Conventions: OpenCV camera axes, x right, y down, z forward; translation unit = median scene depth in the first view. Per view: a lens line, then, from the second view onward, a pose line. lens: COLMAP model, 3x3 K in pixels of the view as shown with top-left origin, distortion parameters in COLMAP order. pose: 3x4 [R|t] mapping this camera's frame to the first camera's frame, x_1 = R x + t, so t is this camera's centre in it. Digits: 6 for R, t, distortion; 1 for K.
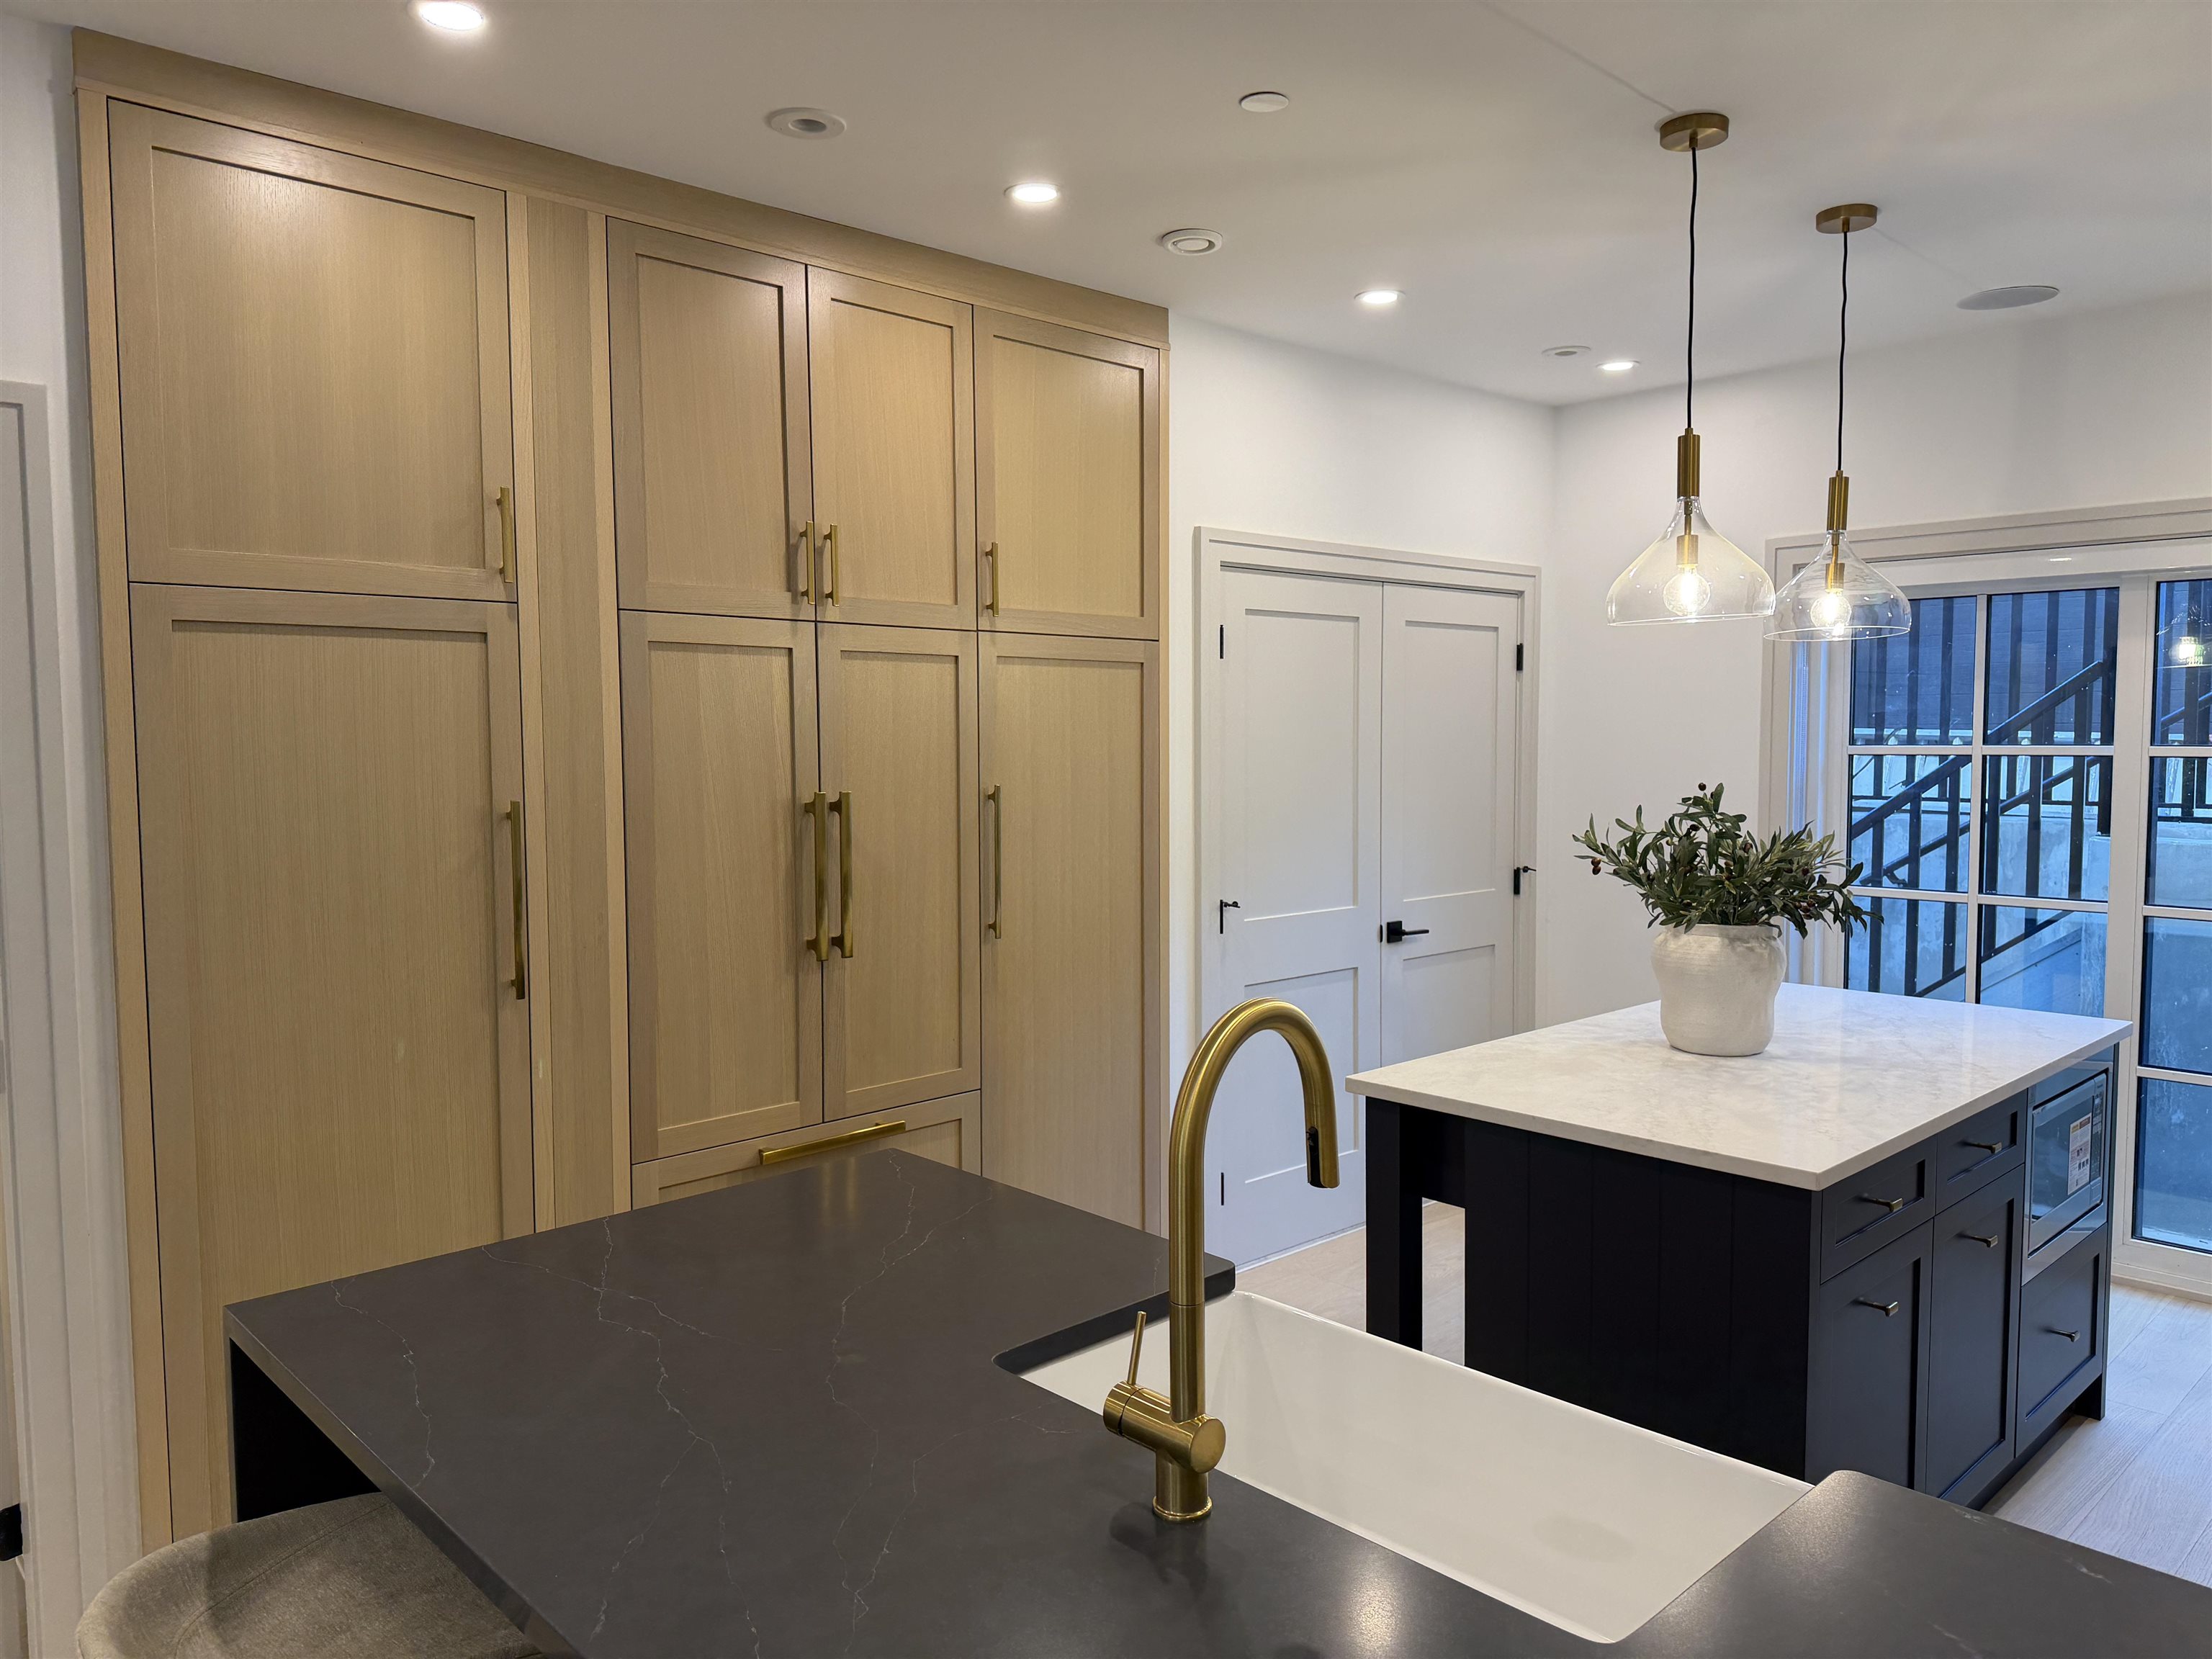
lens RADIAL K [[1524.1, 0, 1113.9], [0, 1524.1, 839.1], [0, 0, 1]] dist [0.033797, -0.094106]
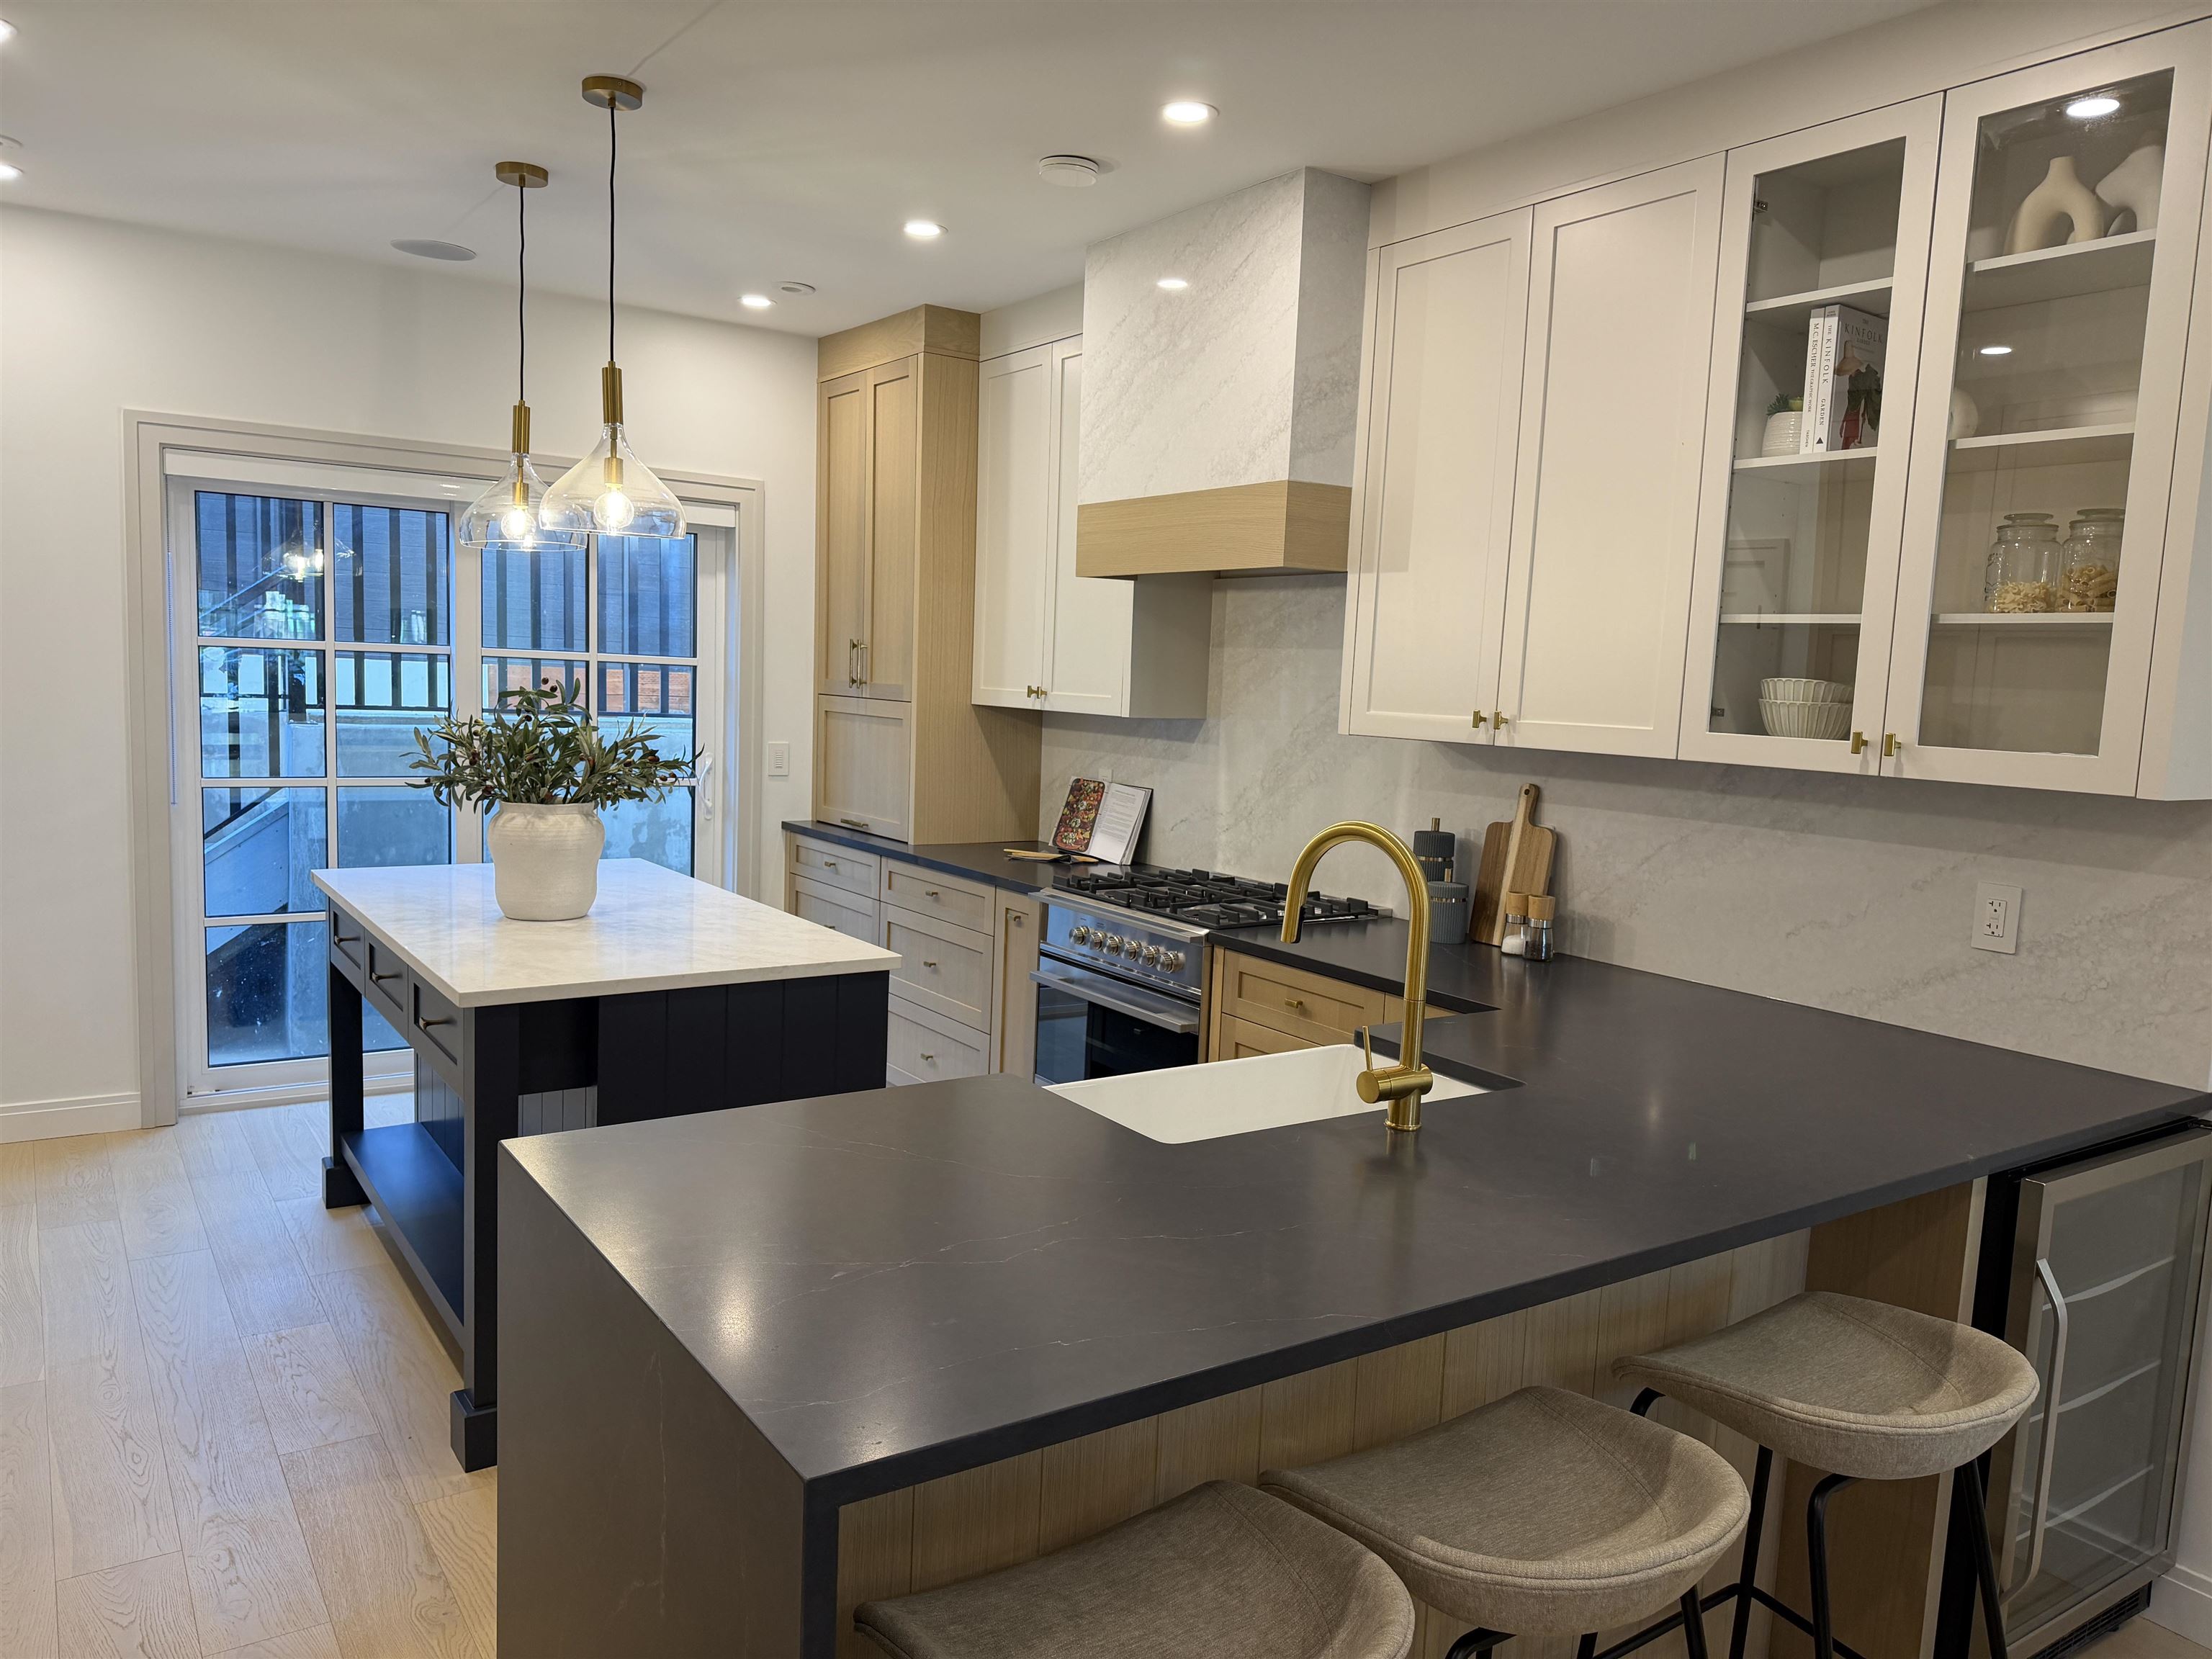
lens RADIAL K [[1524.1, 0, 1113.9], [0, 1524.1, 839.1], [0, 0, 1]] dist [0.033797, -0.094106]
pose [[0.135896, -0.095483, 0.986111, -0.462585], [0.021754, 0.995392, 0.093384, -0.010236], [-0.990484, 0.008761, 0.137347, 0.311217]]
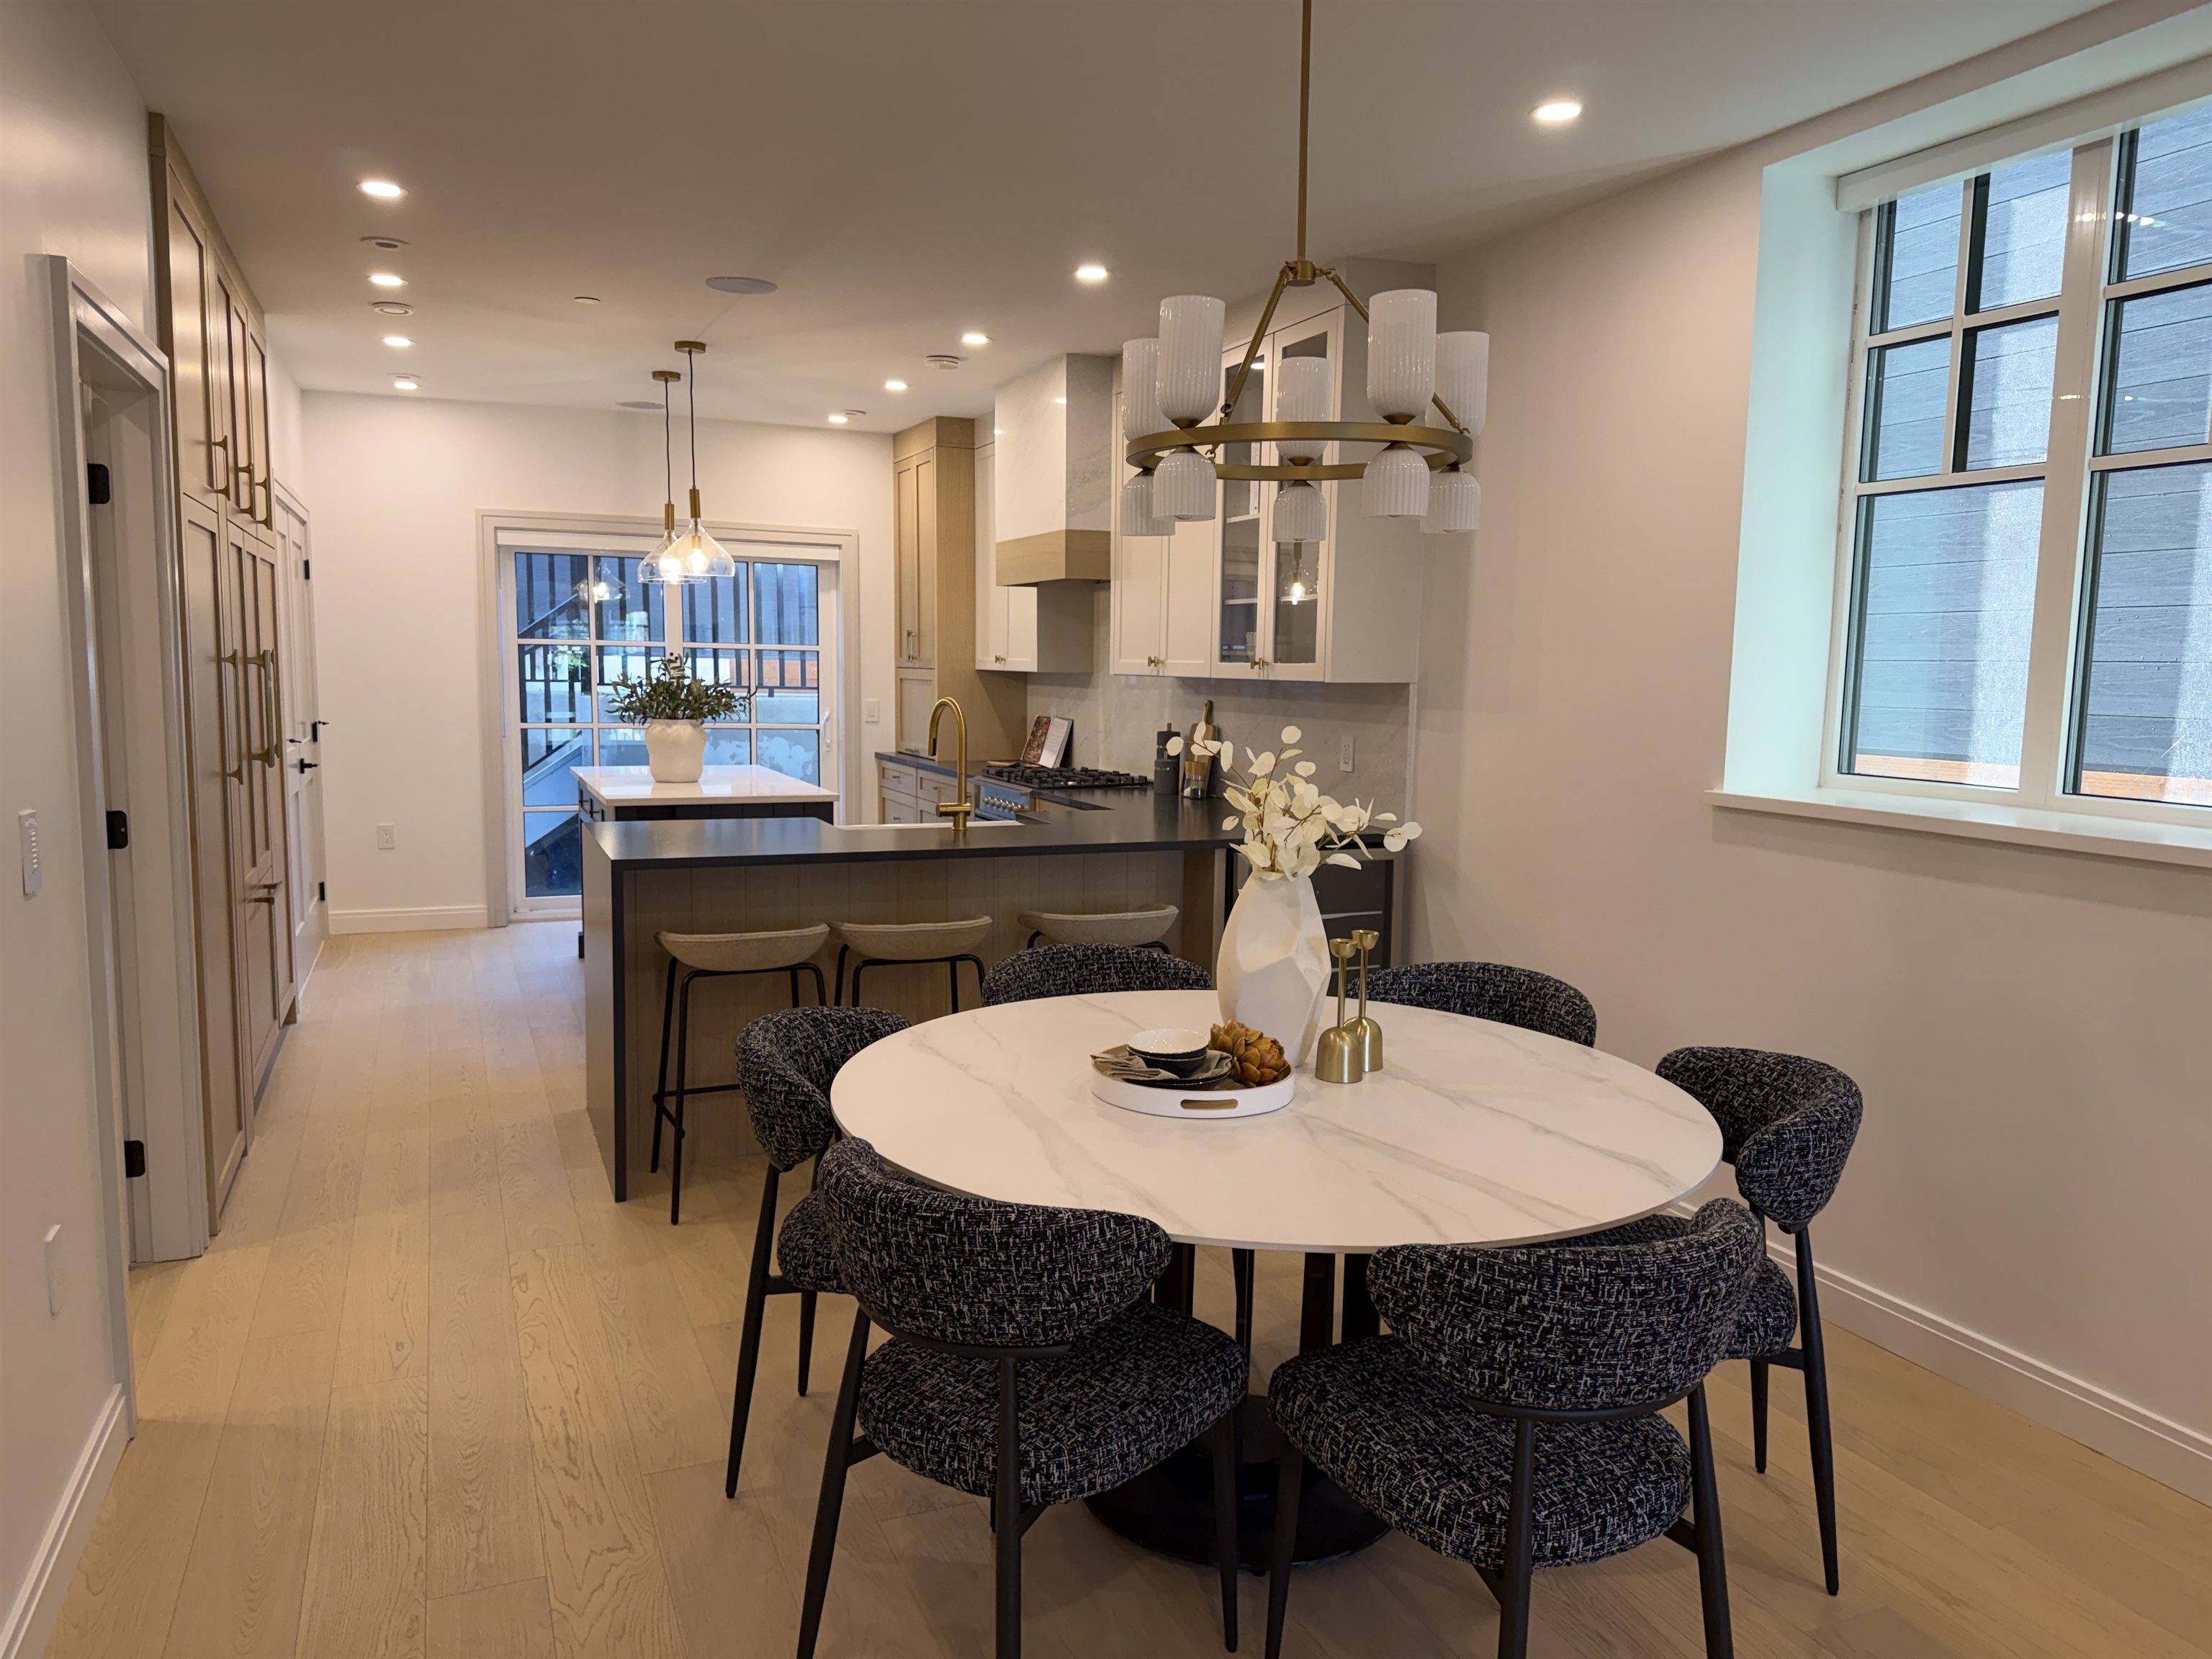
lens RADIAL K [[1524.1, 0, 1113.9], [0, 1524.1, 839.1], [0, 0, 1]] dist [0.033797, -0.094106]
pose [[0.332688, -0.098847, 0.937842, -0.979777], [0.043904, 0.995037, 0.089301, 0.039890], [-0.942015, 0.011466, 0.335376, -0.185805]]
